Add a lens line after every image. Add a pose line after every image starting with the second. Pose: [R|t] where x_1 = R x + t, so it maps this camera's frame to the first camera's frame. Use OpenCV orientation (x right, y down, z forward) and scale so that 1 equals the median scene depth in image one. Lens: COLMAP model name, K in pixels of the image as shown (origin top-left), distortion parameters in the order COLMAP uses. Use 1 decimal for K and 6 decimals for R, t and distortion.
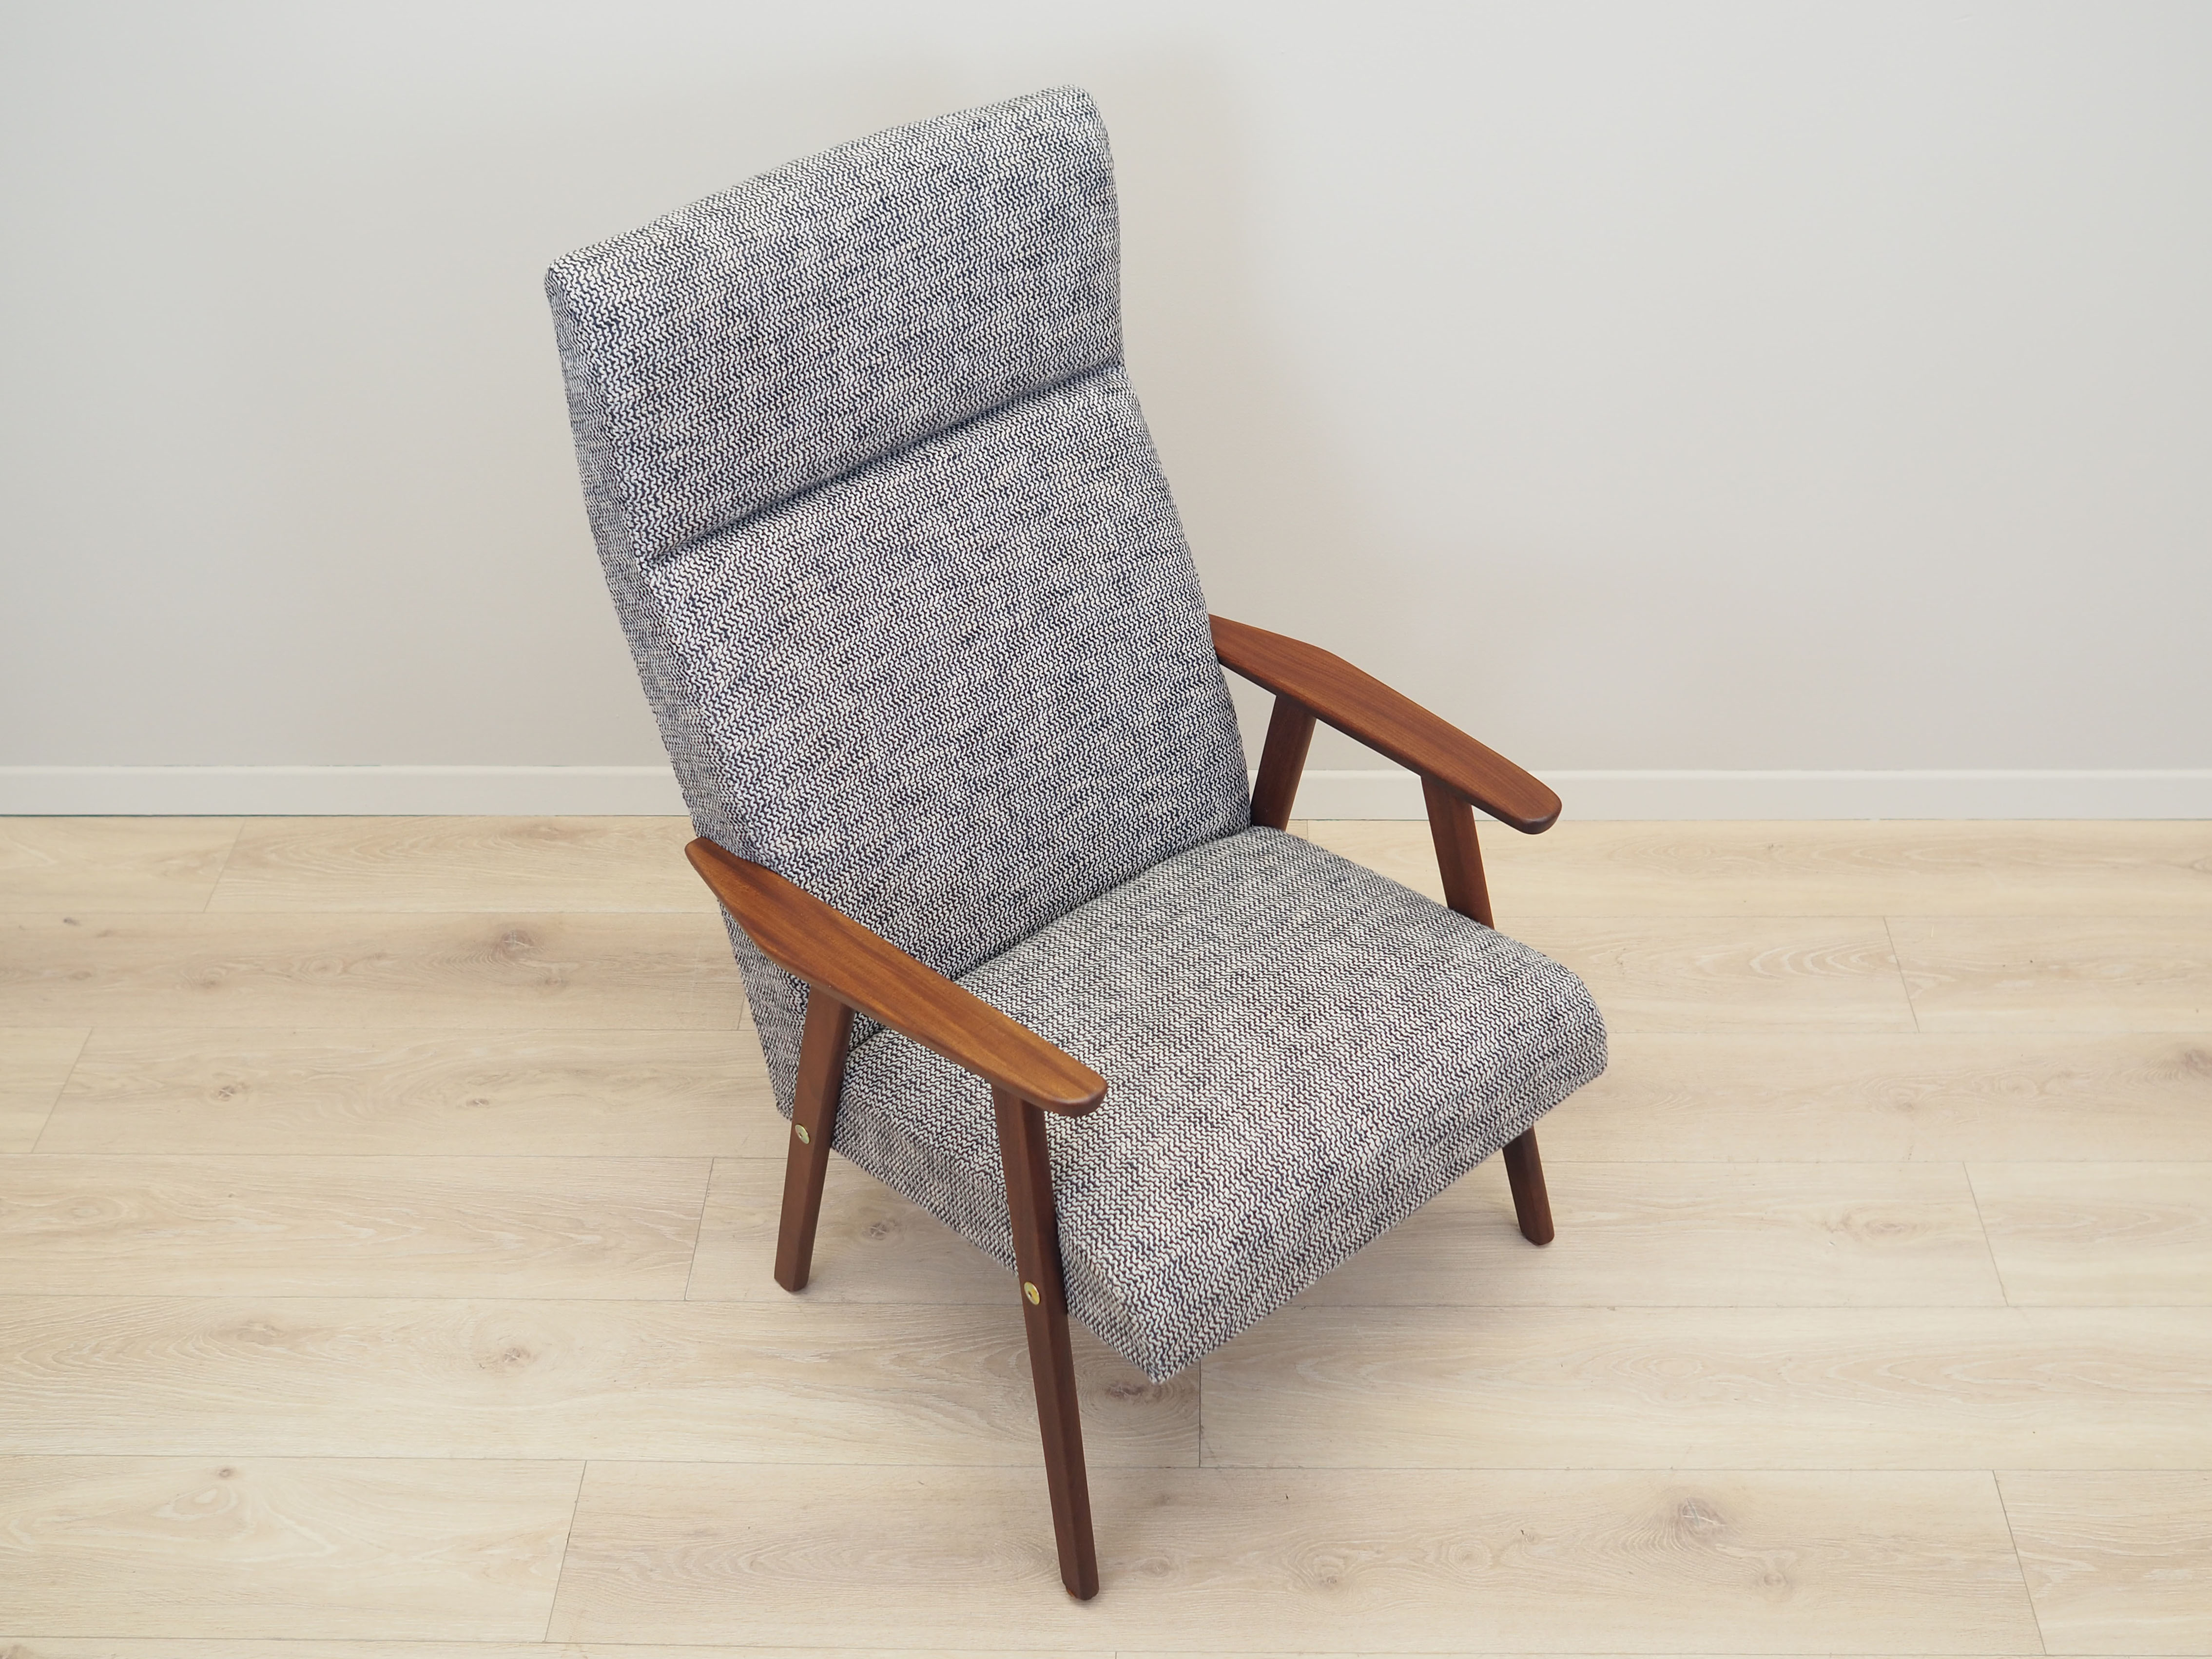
lens RADIAL K [[1923.1, 0, 1106.0], [0, 1923.1, 829.5], [0, 0, 1]] dist [-0.078471, 0.013994]
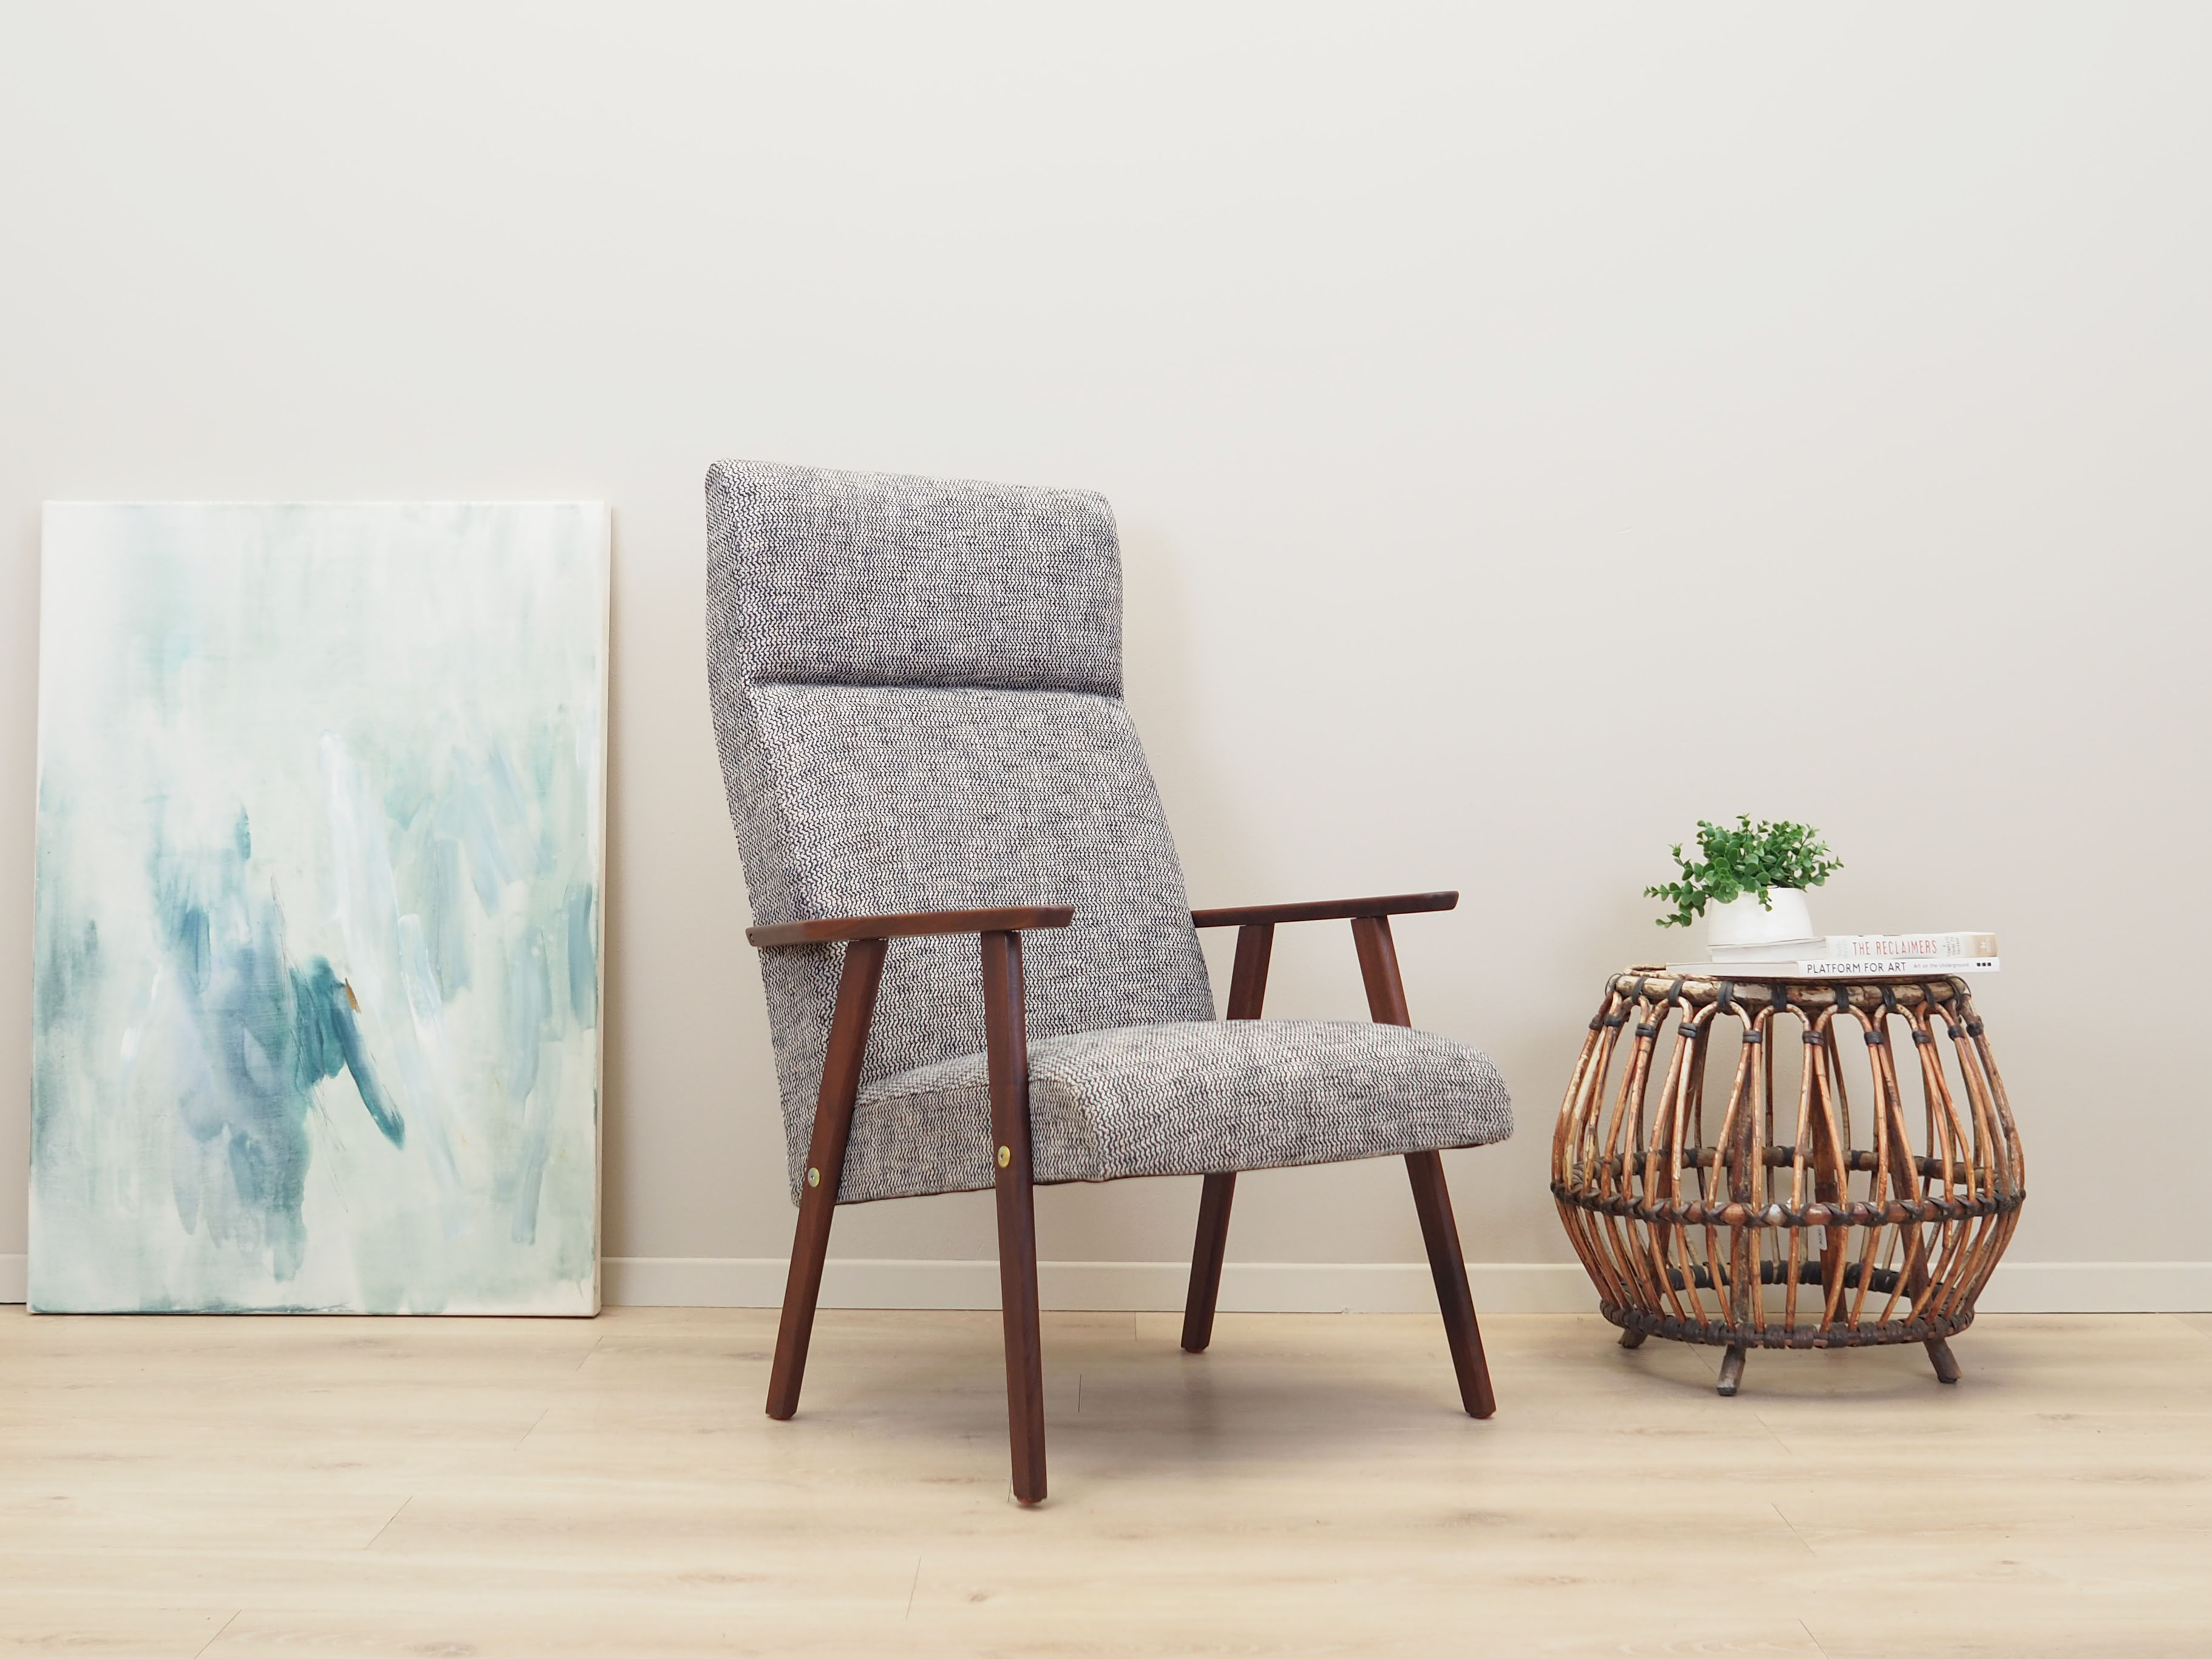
lens RADIAL K [[1923.2, 0, 1106.0], [0, 1923.2, 829.5], [0, 0, 1]] dist [-0.078471, 0.013994]
pose [[0.999120, 0.032754, -0.026218, 0.040994], [-0.041213, 0.883163, -0.467252, 0.519575], [0.007850, 0.467922, 0.883735, -0.112696]]
